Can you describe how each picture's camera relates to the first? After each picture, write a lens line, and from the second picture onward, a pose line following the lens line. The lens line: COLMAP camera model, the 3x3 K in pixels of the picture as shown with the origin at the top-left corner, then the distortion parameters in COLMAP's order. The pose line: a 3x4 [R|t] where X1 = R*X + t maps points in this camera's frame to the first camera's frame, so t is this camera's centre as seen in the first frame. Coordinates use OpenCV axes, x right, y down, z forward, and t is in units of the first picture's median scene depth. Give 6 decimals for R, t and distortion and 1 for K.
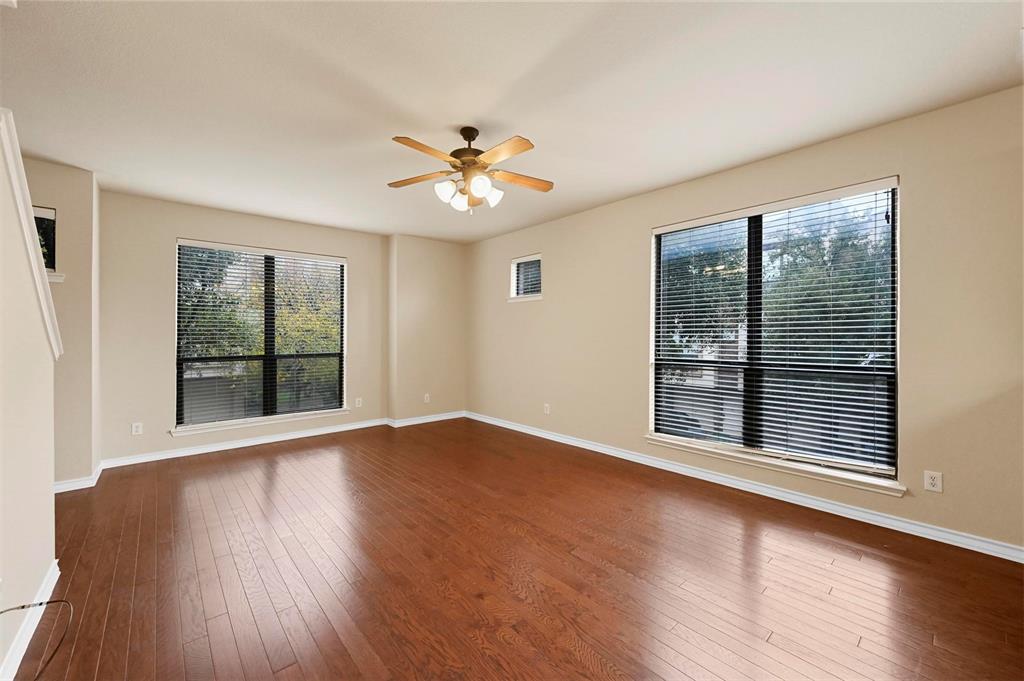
lens RADIAL K [[402.1, 0, 512.0], [0, 402.1, 337.5], [0, 0, 1]] dist [-0.001044, -0.001052]
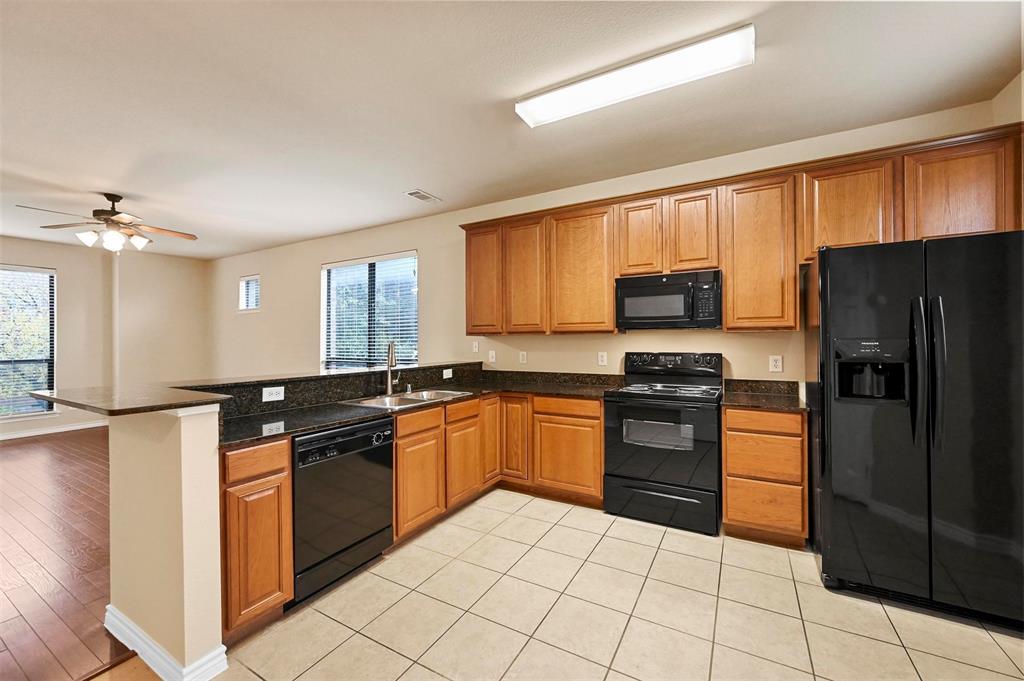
lens RADIAL K [[402.1, 0, 519.1], [0, 402.1, 339.1], [0, 0, 1]] dist [-0.001044, -0.001052]
pose [[0.944626, -0.004505, 0.328119, 0.606072], [0.006580, 0.999965, -0.005215, -0.000650], [-0.328084, 0.007085, 0.944622, -0.610610]]
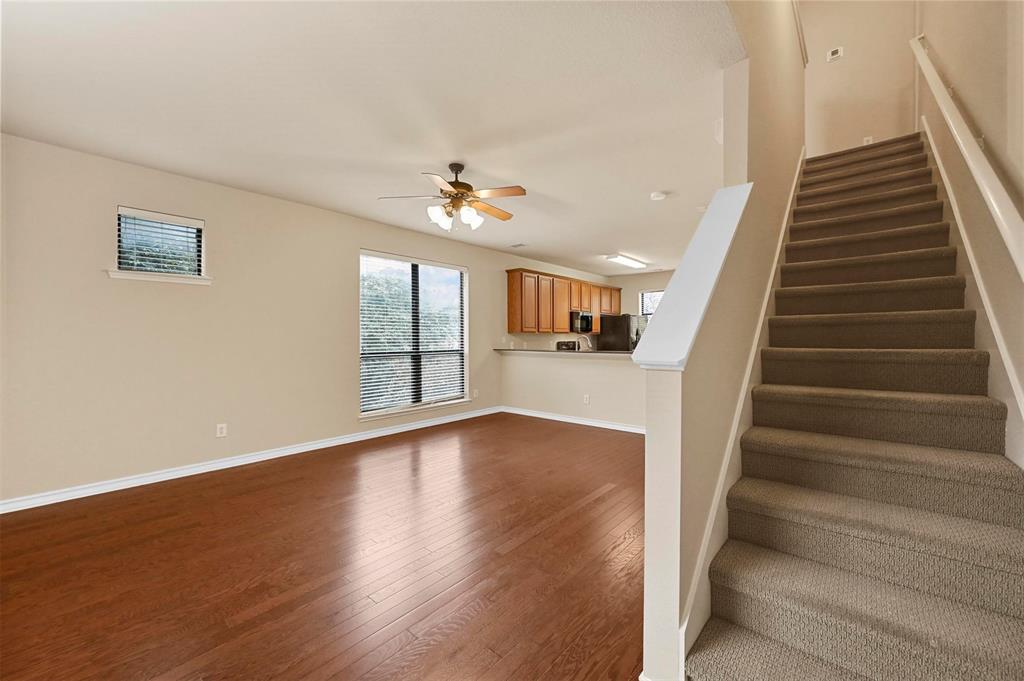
lens RADIAL K [[402.1, 0, 506.0], [0, 402.1, 342.6], [0, 0, 1]] dist [-0.001044, -0.001052]
pose [[-0.118949, -0.012376, 0.992823, -1.063337], [0.002829, 0.999914, 0.012803, 0.004214], [-0.992896, 0.004331, -0.118904, 0.792901]]
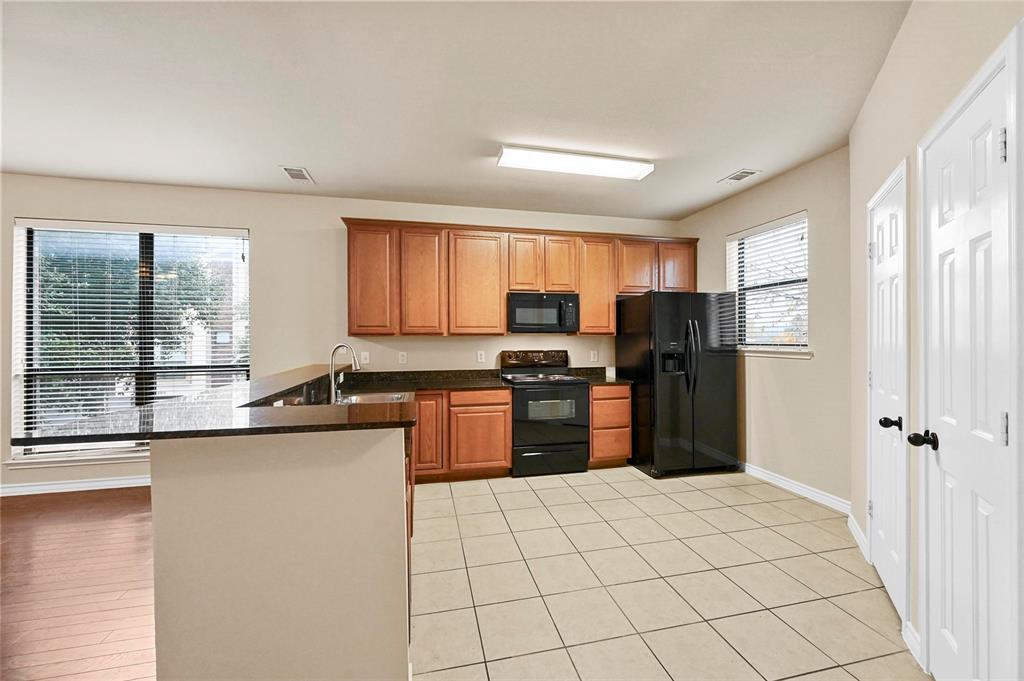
lens RADIAL K [[402.1, 0, 511.2], [0, 402.1, 335.8], [0, 0, 1]] dist [-0.001044, -0.001052]
pose [[0.478512, 0.002826, 0.878077, 0.114252], [0.005350, 0.999967, -0.006134, -0.009796], [-0.878065, 0.007633, 0.478481, -0.381233]]
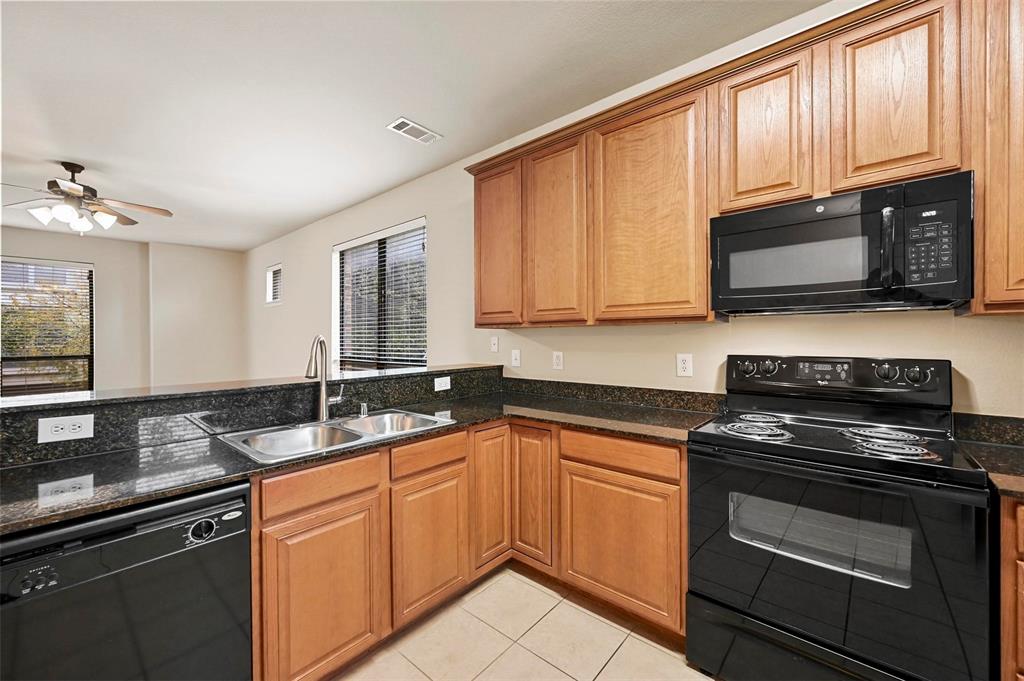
lens RADIAL K [[402.1, 0, 515.7], [0, 402.1, 340.0], [0, 0, 1]] dist [-0.001044, -0.001052]
pose [[0.989954, -0.007788, 0.141178, 0.802839], [0.007095, 0.999960, 0.005414, 0.002466], [-0.141214, -0.004358, 0.989969, -0.279797]]
